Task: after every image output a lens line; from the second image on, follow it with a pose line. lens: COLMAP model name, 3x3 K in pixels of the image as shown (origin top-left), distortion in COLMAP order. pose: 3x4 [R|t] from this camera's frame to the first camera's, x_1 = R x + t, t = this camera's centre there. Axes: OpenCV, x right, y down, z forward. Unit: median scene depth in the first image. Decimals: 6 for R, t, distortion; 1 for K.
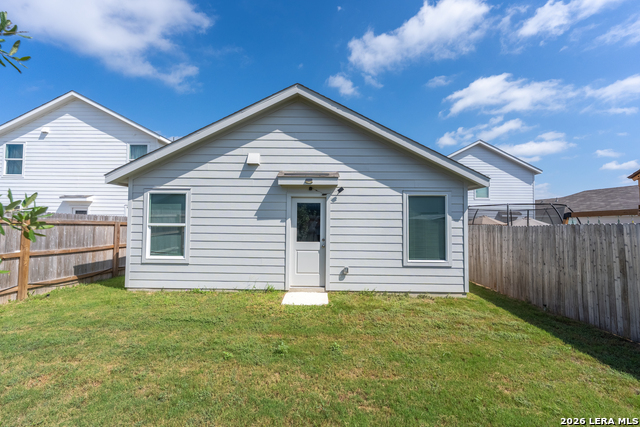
lens RADIAL K [[282.8, 0, 318.6], [0, 282.8, 210.9], [0, 0, 1]] dist [-0.001056, 0.000436]
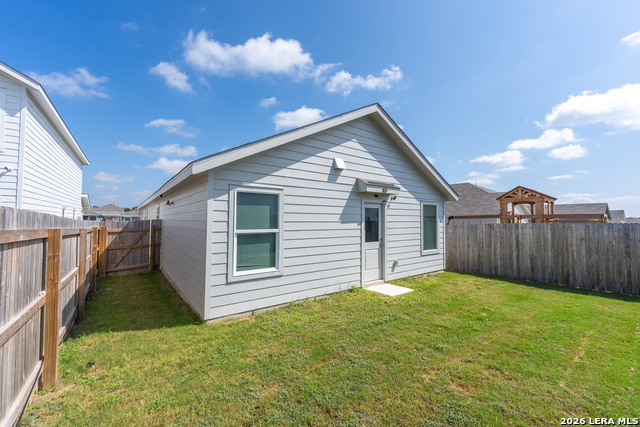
lens RADIAL K [[259.4, 0, 320.0], [0, 259.4, 214.2], [0, 0, 1]] dist [-0.018487, -0.000213]
pose [[0.790288, 0.007306, 0.612693, -0.854465], [-0.015822, 0.999839, 0.008485, -0.009373], [-0.612532, -0.016400, 0.790276, 0.302414]]
